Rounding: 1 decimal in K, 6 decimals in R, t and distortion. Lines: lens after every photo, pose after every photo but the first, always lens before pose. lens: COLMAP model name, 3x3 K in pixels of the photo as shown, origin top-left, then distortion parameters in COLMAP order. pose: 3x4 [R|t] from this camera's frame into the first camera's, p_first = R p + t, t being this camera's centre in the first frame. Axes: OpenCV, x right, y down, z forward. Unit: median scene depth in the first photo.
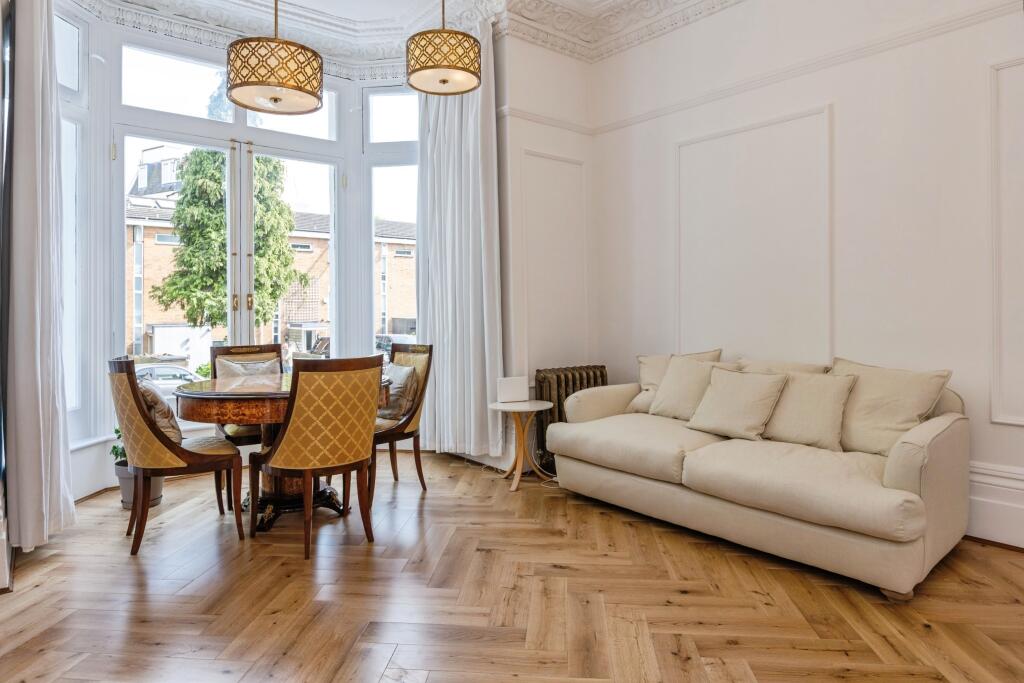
lens RADIAL K [[623.3, 0, 510.4], [0, 623.3, 297.0], [0, 0, 1]] dist [0.000291, -0.000178]
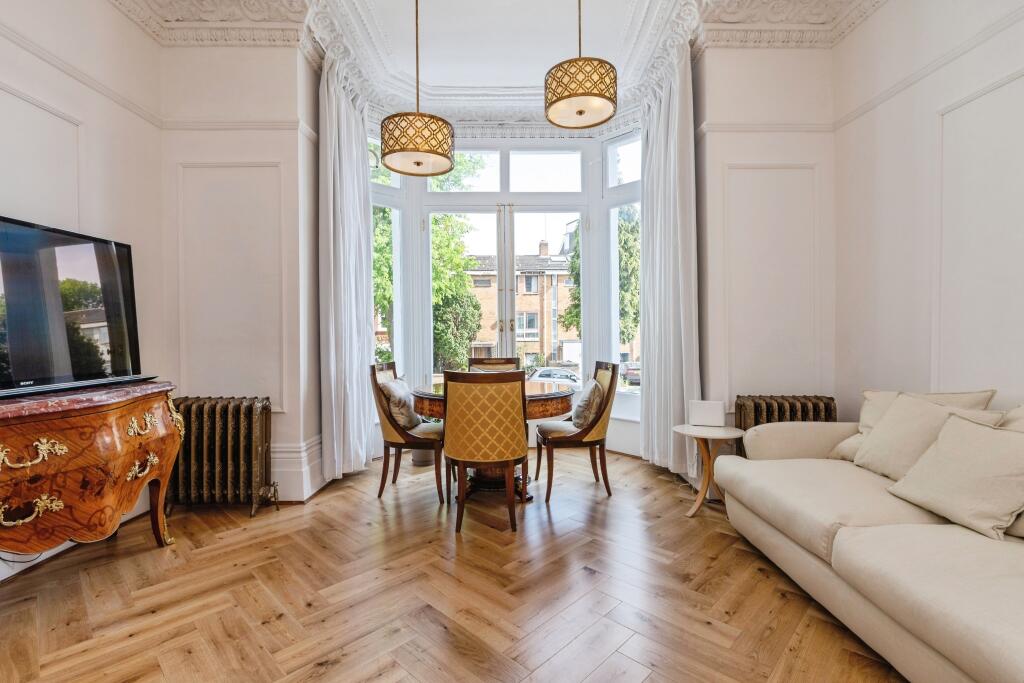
lens RADIAL K [[474.9, 0, 510.7], [0, 474.9, 335.0], [0, 0, 1]] dist [0.005773, -0.001276]
pose [[0.779154, 0.009215, -0.626765, 0.249879], [0.008989, 0.999625, 0.025871, 0.003075], [0.626769, -0.025791, 0.778778, 0.244731]]
